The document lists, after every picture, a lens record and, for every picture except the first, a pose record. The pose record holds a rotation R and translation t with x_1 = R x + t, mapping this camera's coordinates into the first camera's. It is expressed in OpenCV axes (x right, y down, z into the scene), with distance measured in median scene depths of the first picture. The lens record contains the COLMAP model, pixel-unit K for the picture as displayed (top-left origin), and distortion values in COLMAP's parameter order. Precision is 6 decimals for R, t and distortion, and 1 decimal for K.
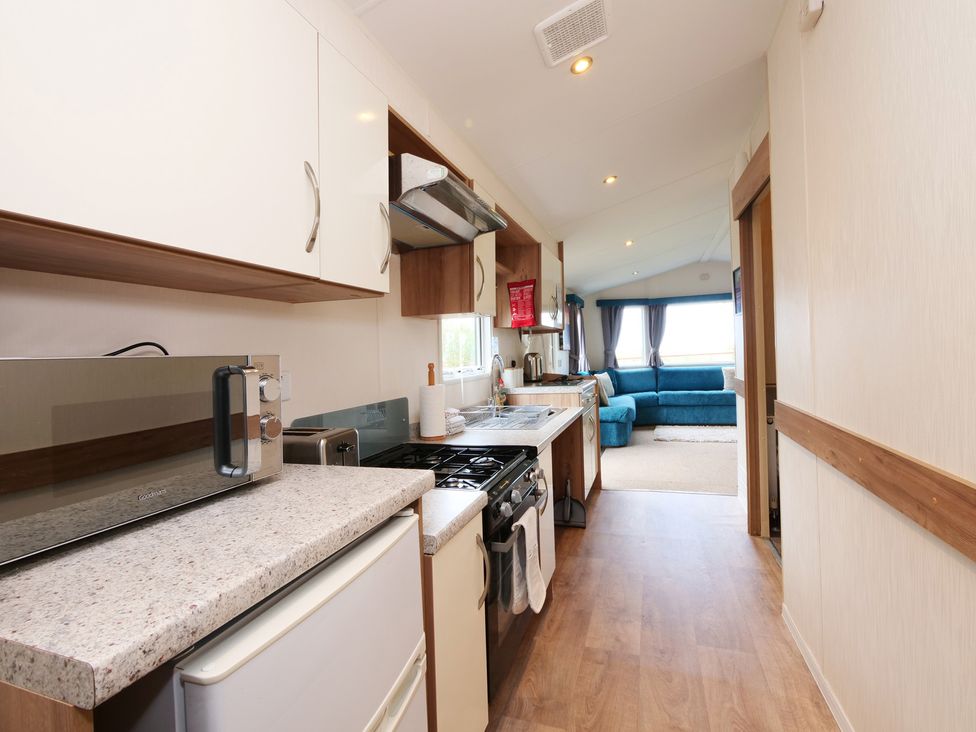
lens RADIAL K [[465.0, 0, 502.9], [0, 465.0, 348.1], [0, 0, 1]] dist [-0.005907, 0.001854]
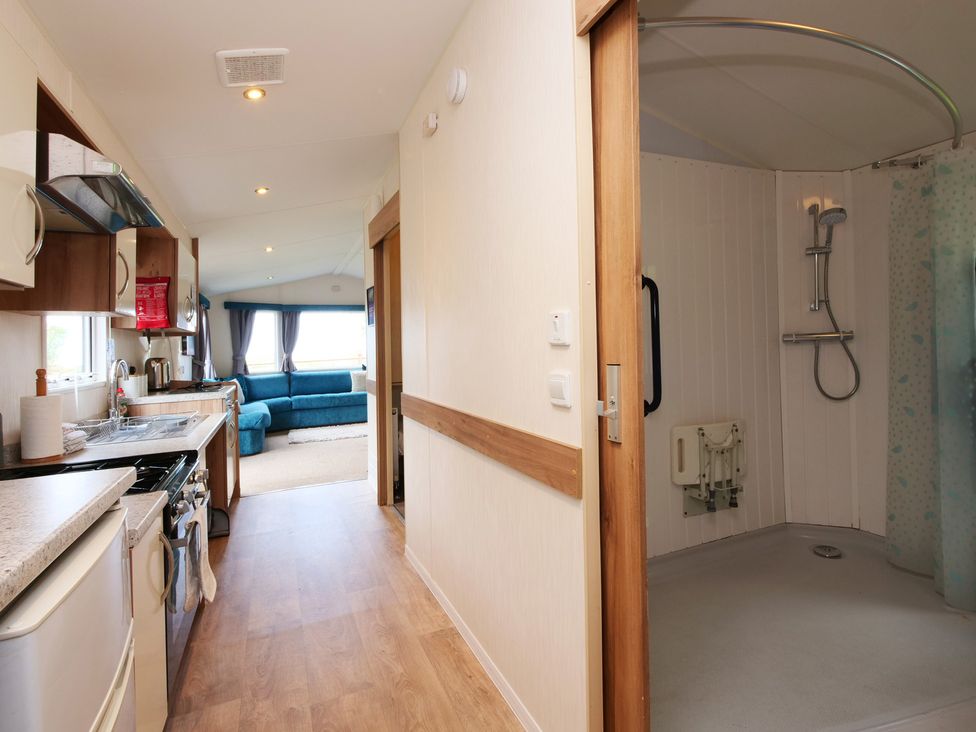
lens RADIAL K [[465.0, 0, 486.9], [0, 465.0, 356.9], [0, 0, 1]] dist [-0.005907, 0.001854]
pose [[0.739404, 0.002383, 0.673258, -0.122646], [-0.006273, 0.999975, 0.003350, 0.003313], [-0.673233, -0.006701, 0.739400, -0.140944]]
